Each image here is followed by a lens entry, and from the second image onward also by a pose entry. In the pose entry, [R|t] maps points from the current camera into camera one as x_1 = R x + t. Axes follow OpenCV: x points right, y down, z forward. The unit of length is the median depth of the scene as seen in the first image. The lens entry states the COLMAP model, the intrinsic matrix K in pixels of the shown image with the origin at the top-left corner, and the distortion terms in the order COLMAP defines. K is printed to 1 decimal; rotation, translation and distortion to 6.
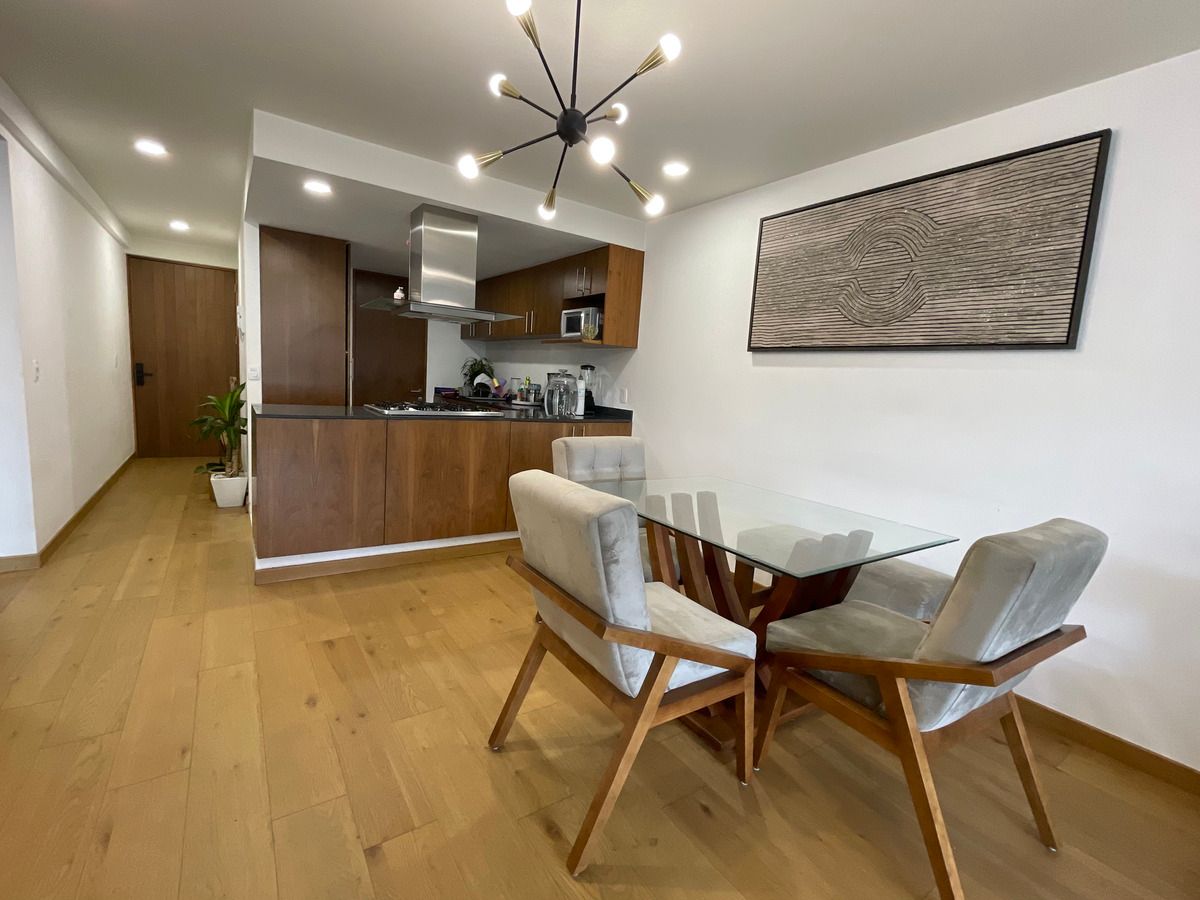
lens RADIAL K [[525.5, 0, 581.3], [0, 525.5, 447.6], [0, 0, 1]] dist [-0.000299, -0.000145]
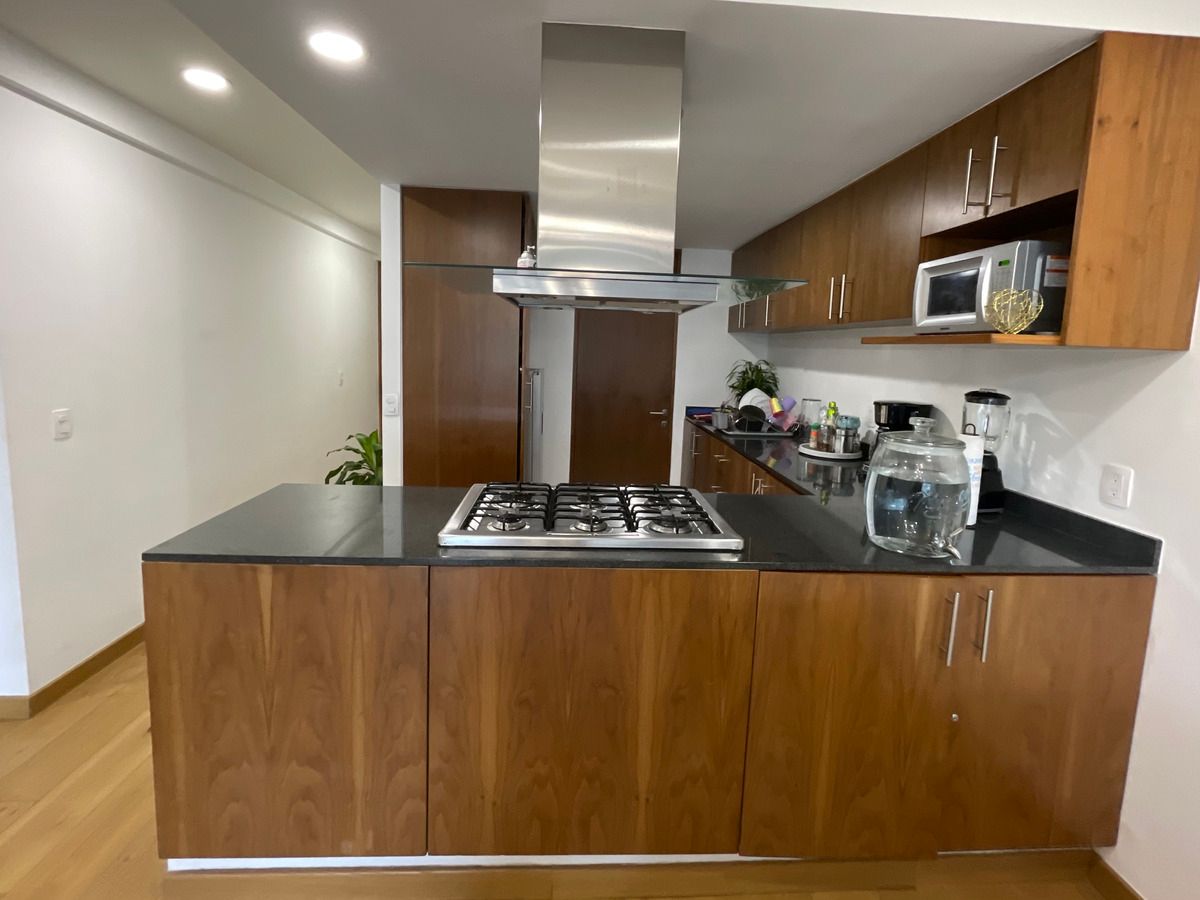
lens RADIAL K [[548.1, 0, 601.8], [0, 548.1, 414.9], [0, 0, 1]] dist [-0.000448, -0.000048]
pose [[0.865887, 0.024679, -0.499630, -0.056374], [-0.044114, 0.998658, -0.027124, -0.195587], [0.498290, 0.045527, 0.865814, 0.833307]]
